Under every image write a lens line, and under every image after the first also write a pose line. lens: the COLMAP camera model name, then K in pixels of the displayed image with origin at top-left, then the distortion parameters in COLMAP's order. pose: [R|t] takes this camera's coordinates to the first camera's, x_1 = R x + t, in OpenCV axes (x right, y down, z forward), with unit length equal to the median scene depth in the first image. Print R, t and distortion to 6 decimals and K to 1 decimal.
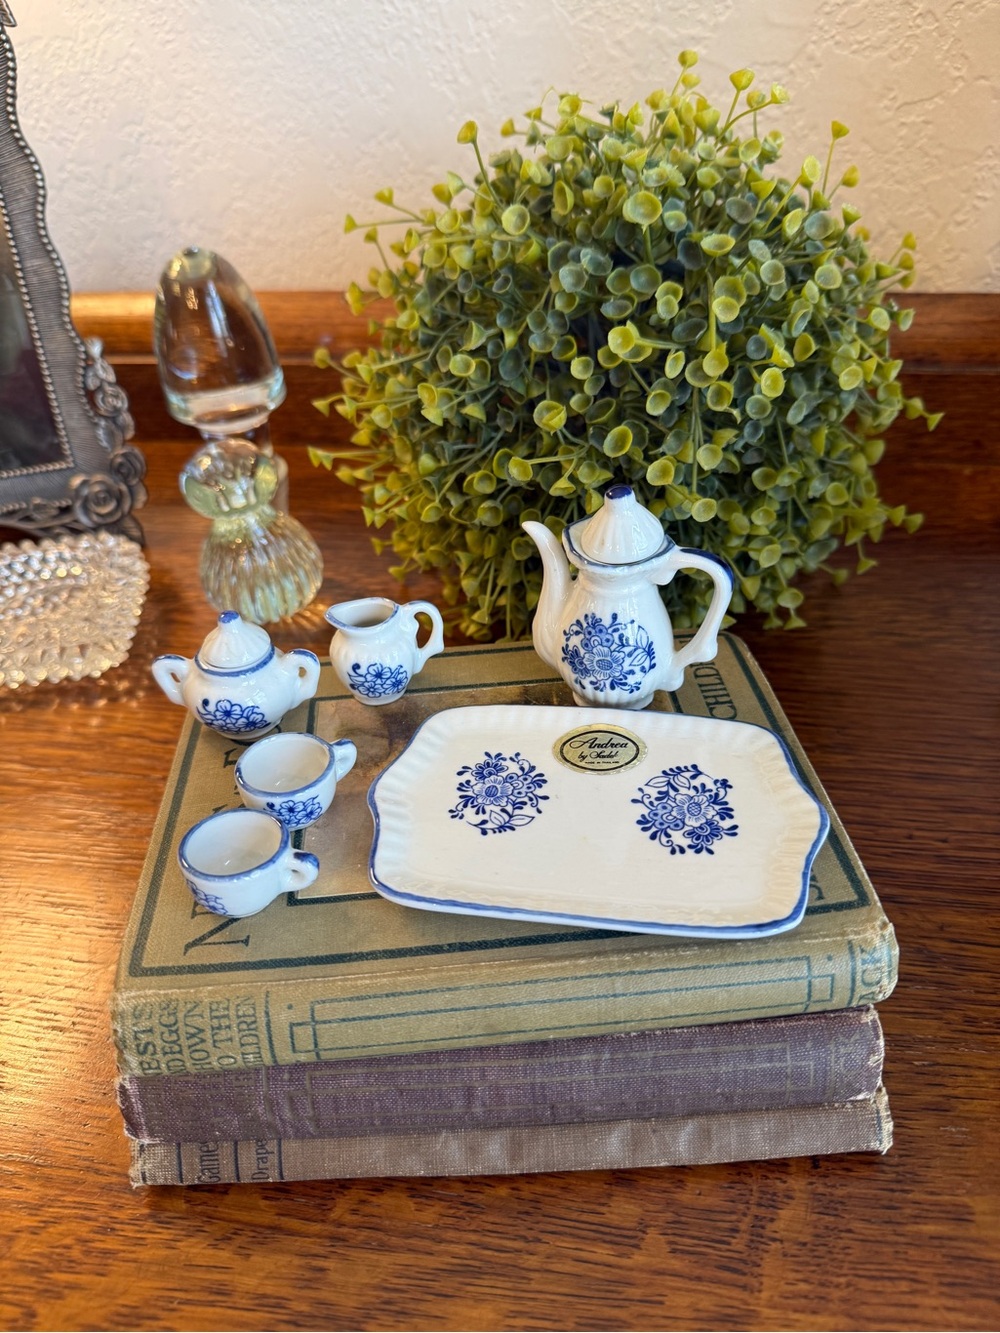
lens RADIAL K [[941.3, 0, 500.0], [0, 941.3, 666.5], [0, 0, 1]] dist [0.033232, -0.115837]
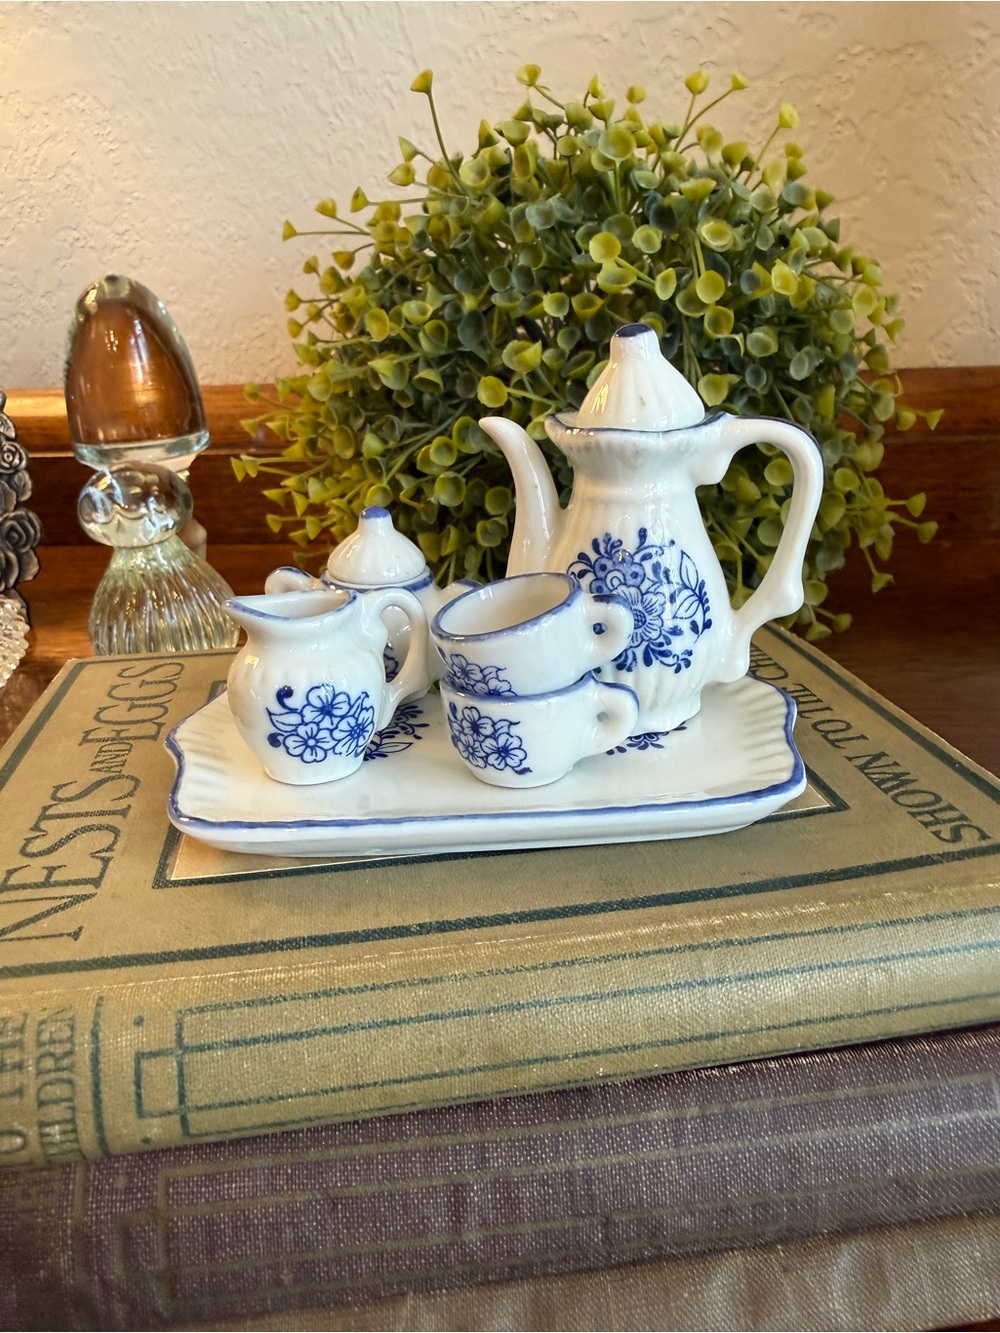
lens RADIAL K [[934.8, 0, 496.9], [0, 934.8, 618.2], [0, 0, 1]] dist [-0.001321, 0.005773]
pose [[0.996932, -0.009110, 0.077735, -0.040723], [0.032852, 0.950182, -0.309961, 0.243182], [-0.071038, 0.311563, 0.947566, 0.301106]]
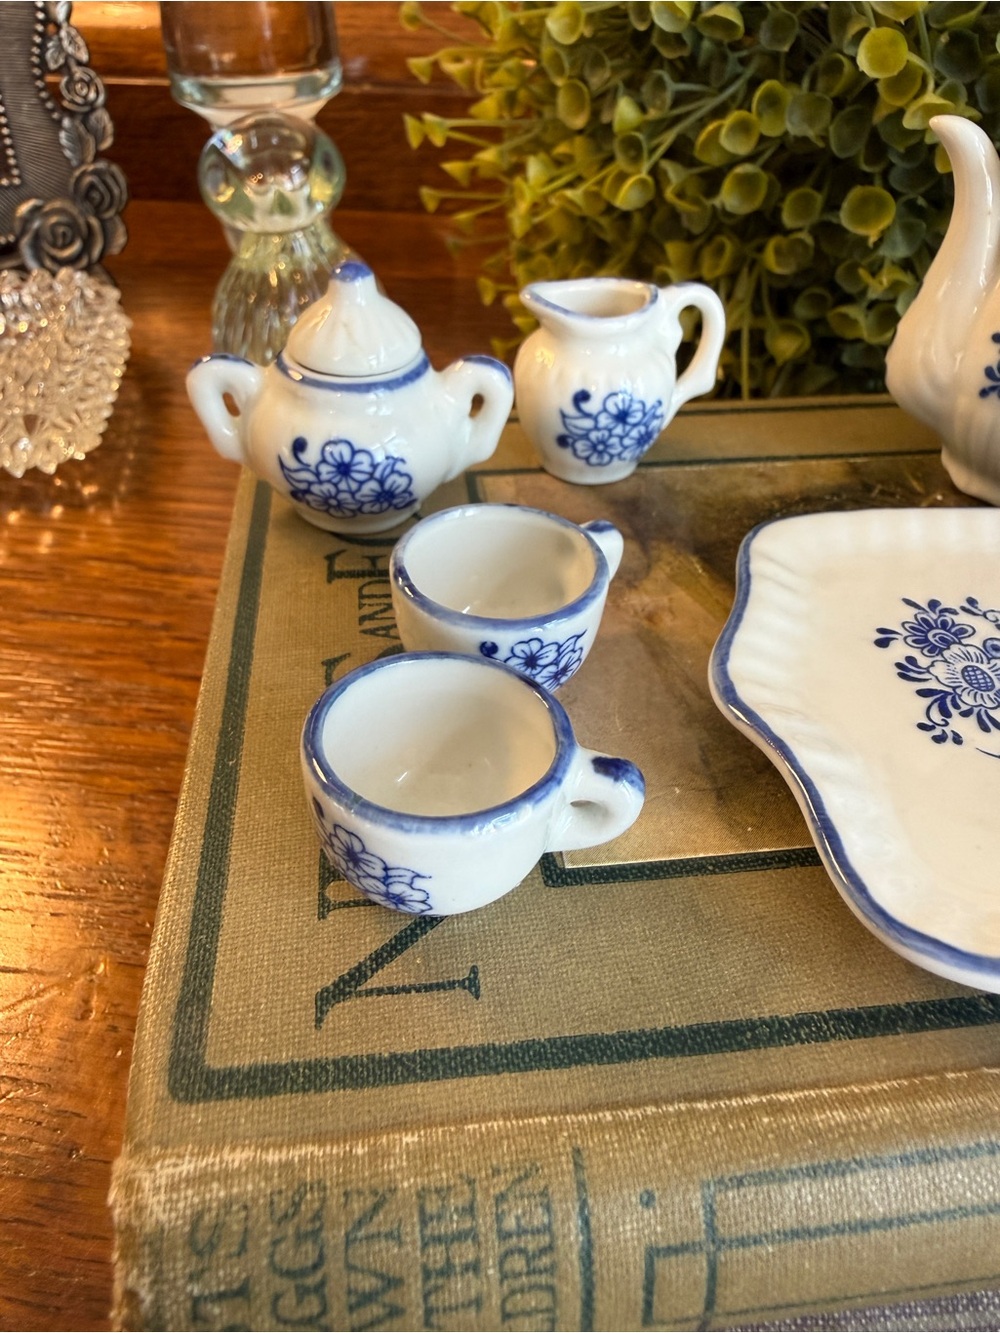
lens RADIAL K [[940.3, 0, 494.4], [0, 940.3, 535.6], [0, 0, 1]] dist [0.000097, 0.010663]
pose [[0.997574, 0.027458, 0.063975, -0.240383], [-0.025290, 0.999086, -0.034455, 0.098180], [-0.064863, 0.032754, 0.997357, 0.501009]]
